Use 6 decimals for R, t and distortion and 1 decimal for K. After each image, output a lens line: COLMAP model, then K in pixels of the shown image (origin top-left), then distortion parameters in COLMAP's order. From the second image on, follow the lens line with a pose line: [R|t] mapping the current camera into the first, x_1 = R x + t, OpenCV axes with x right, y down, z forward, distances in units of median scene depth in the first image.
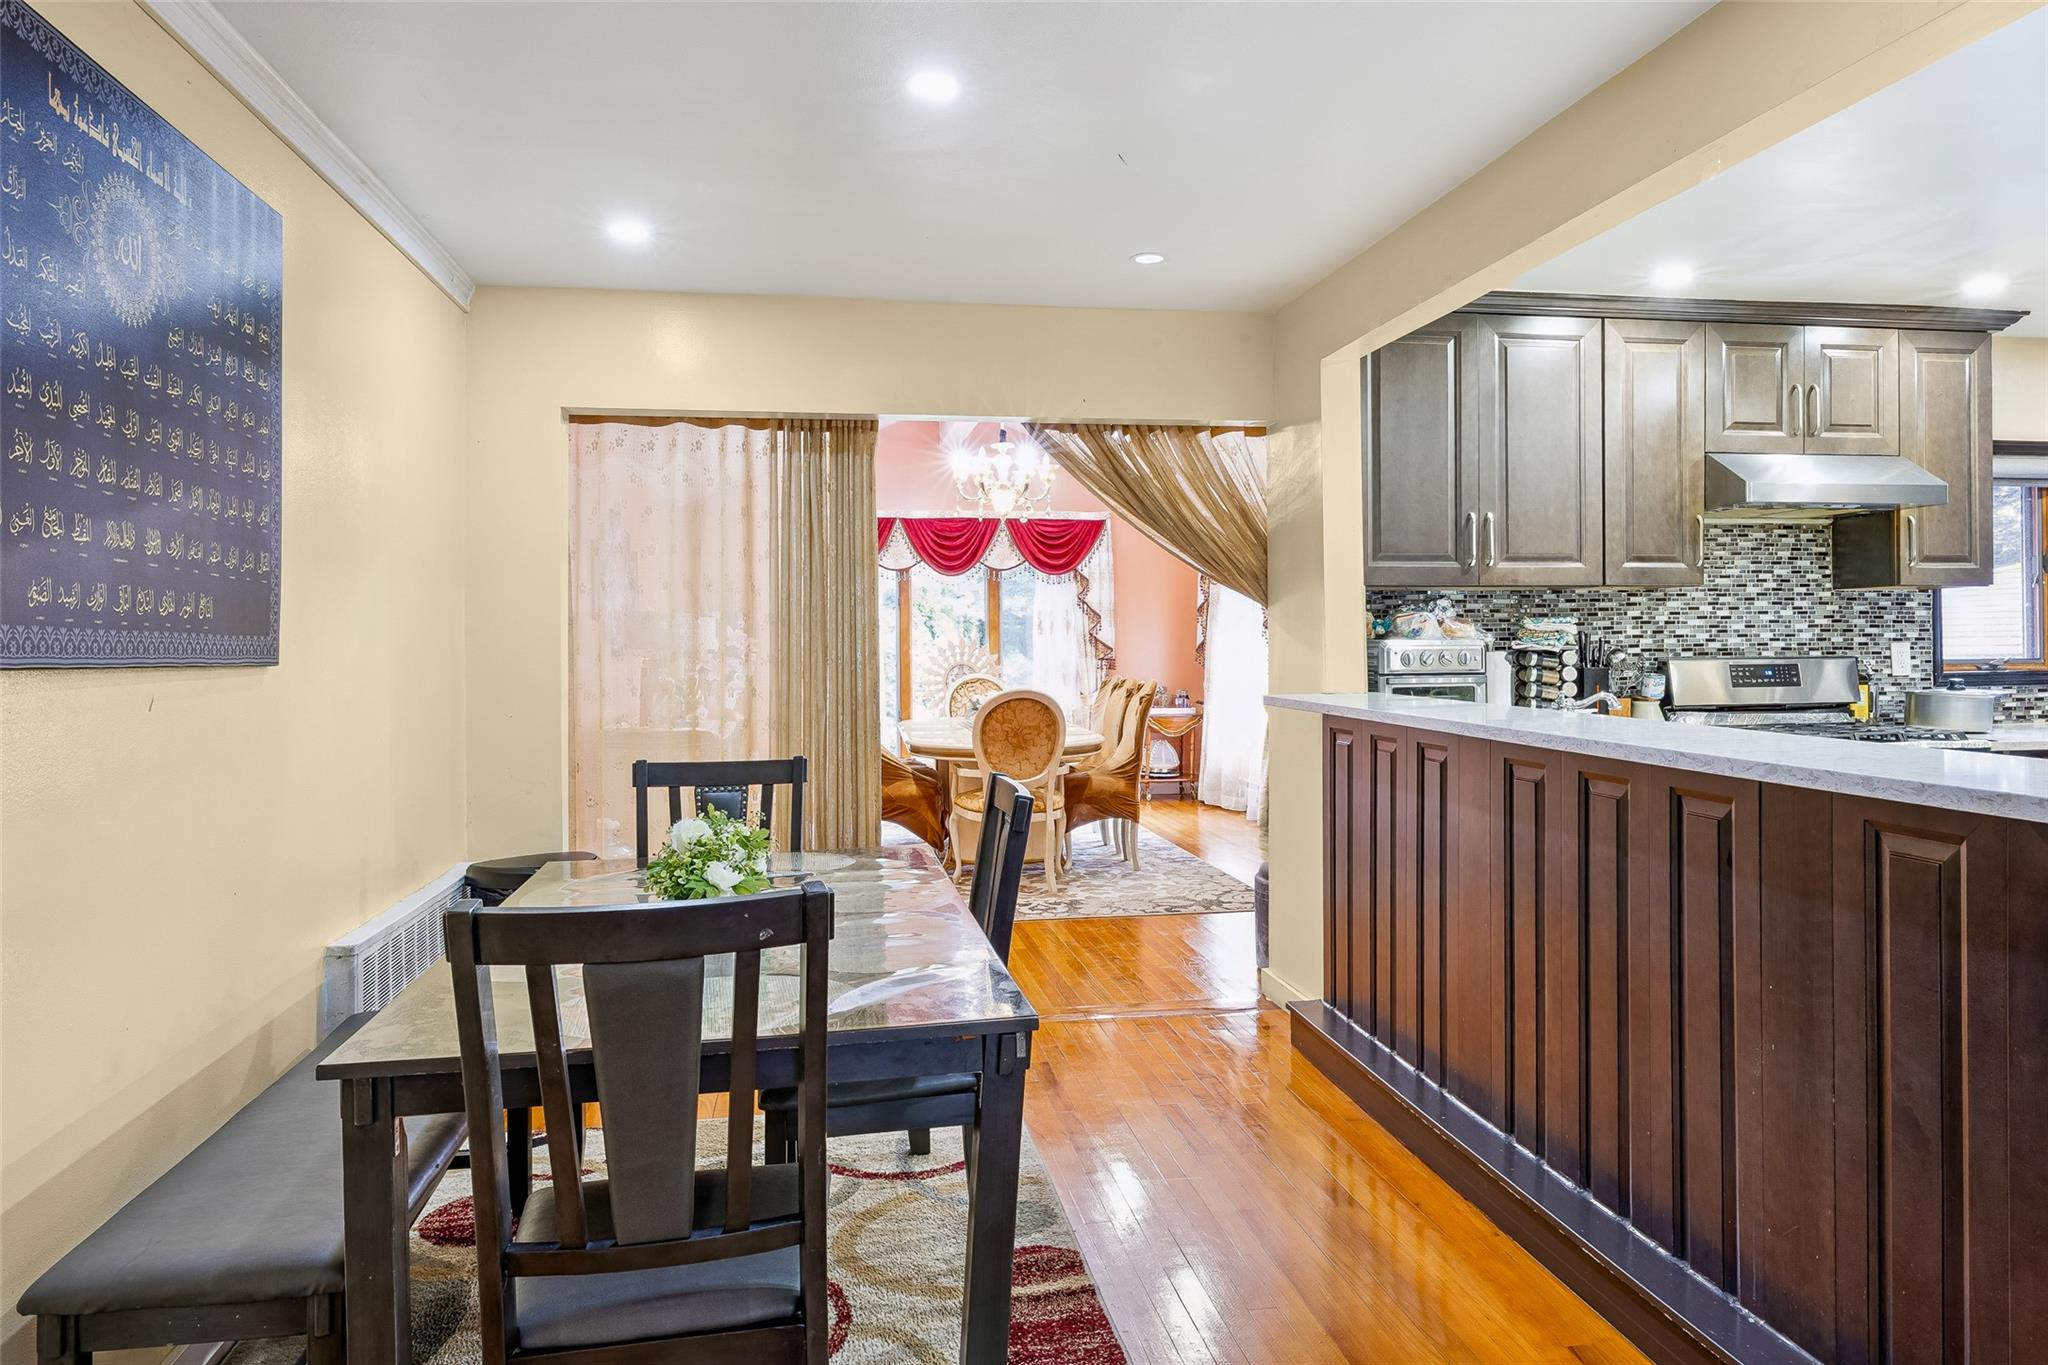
lens RADIAL K [[1275.4, 0, 1016.3], [0, 1275.4, 645.1], [0, 0, 1]] dist [-0.002427, 0.003794]
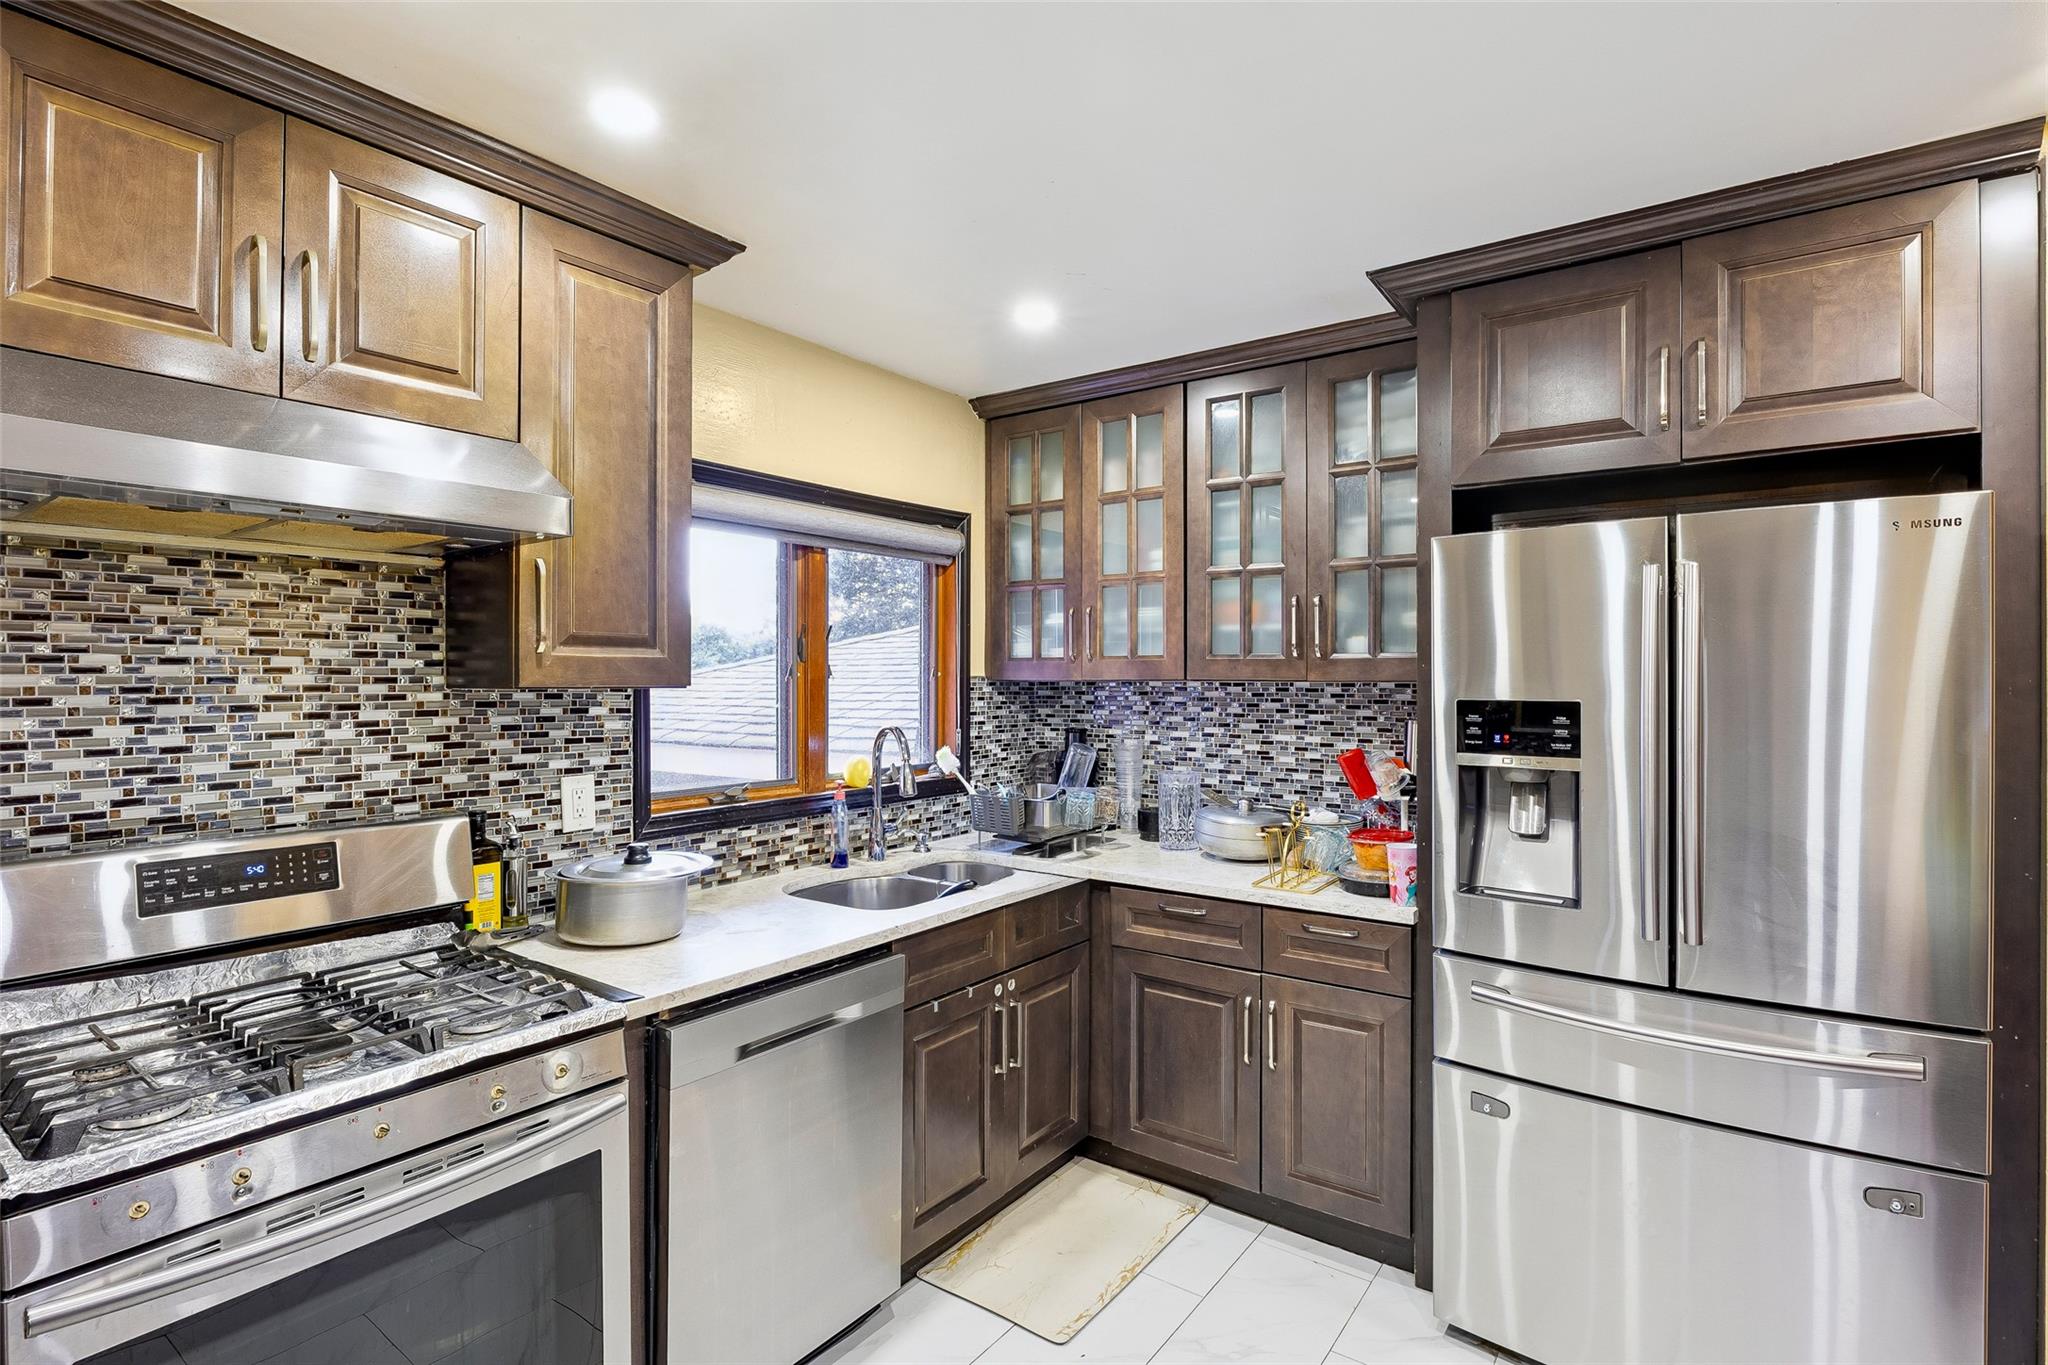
lens RADIAL K [[1019.2, 0, 983.3], [0, 1019.2, 679.6], [0, 0, 1]] dist [-0.015035, 0.001349]
pose [[0.736892, 0.008297, 0.675960, 0.525743], [-0.005721, 0.999965, -0.006037, -0.046672], [-0.675987, 0.000581, 0.736914, 0.534268]]
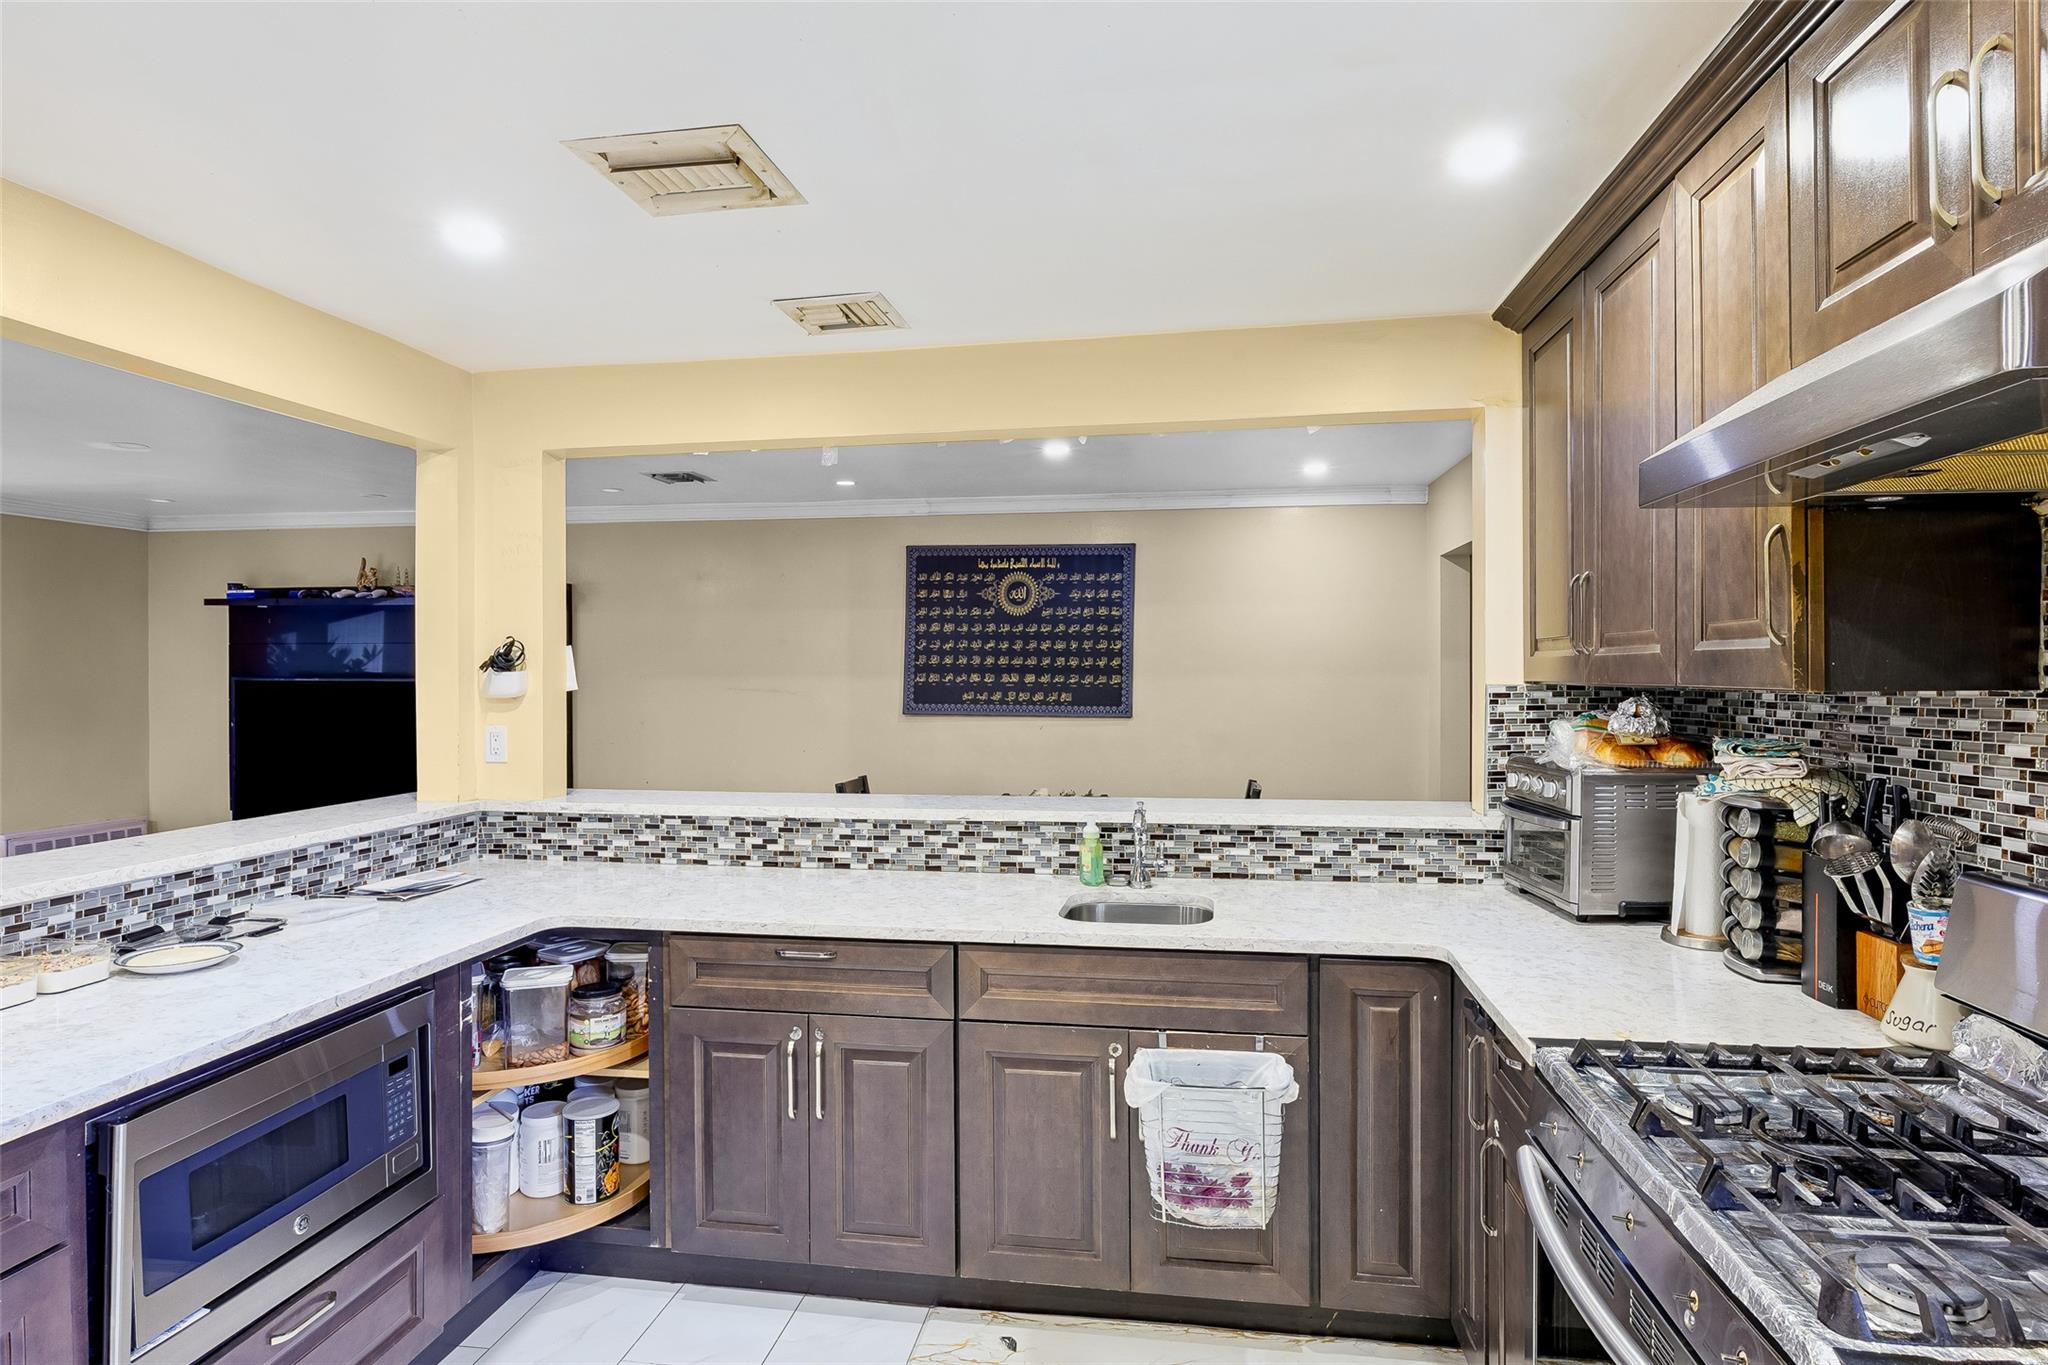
lens RADIAL K [[1134.8, 0, 984.4], [0, 1134.8, 681.8], [0, 0, 1]] dist [-0.001209, -0.000822]
pose [[-0.348864, 0.017951, -0.937001, 0.907702], [0.007522, 0.999838, 0.016354, -0.053312], [0.937143, -0.001343, -0.348943, 0.814521]]
